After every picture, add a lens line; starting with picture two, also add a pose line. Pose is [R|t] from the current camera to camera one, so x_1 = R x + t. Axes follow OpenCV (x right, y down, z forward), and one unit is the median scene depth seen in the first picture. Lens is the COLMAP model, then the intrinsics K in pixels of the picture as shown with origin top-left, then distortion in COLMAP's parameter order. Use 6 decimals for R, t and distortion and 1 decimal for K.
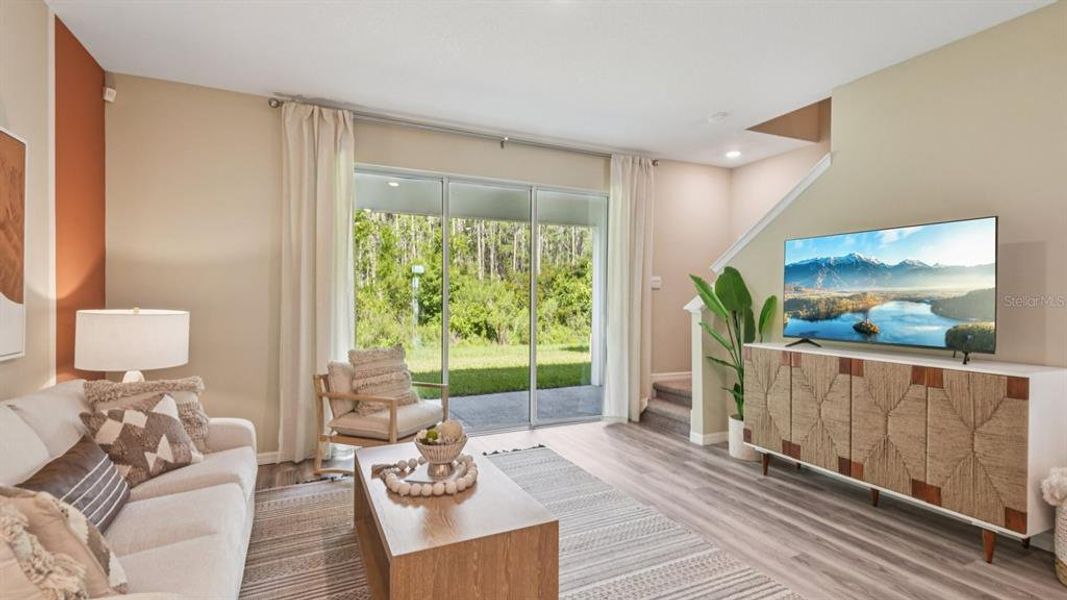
lens RADIAL K [[495.8, 0, 544.9], [0, 495.8, 312.0], [0, 0, 1]] dist [0.007038, -0.004865]
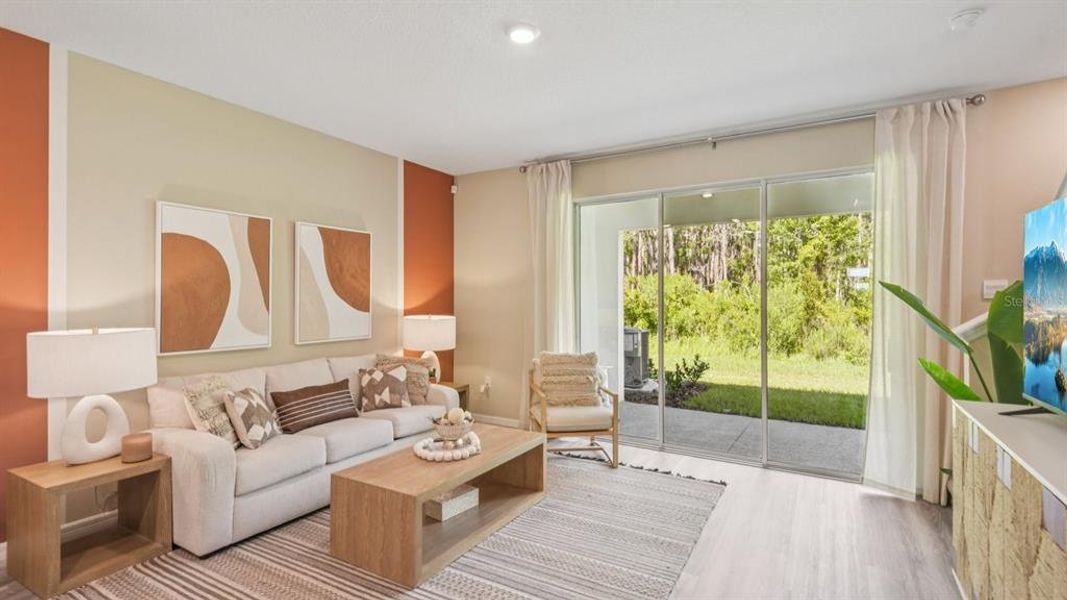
lens RADIAL K [[495.8, 0, 527.5], [0, 495.8, 294.6], [0, 0, 1]] dist [0.007038, -0.004865]
pose [[0.545550, -0.010406, -0.838014, 0.626649], [-0.025154, 0.999269, -0.028784, -0.029635], [0.837701, 0.036783, 0.544890, 0.267902]]
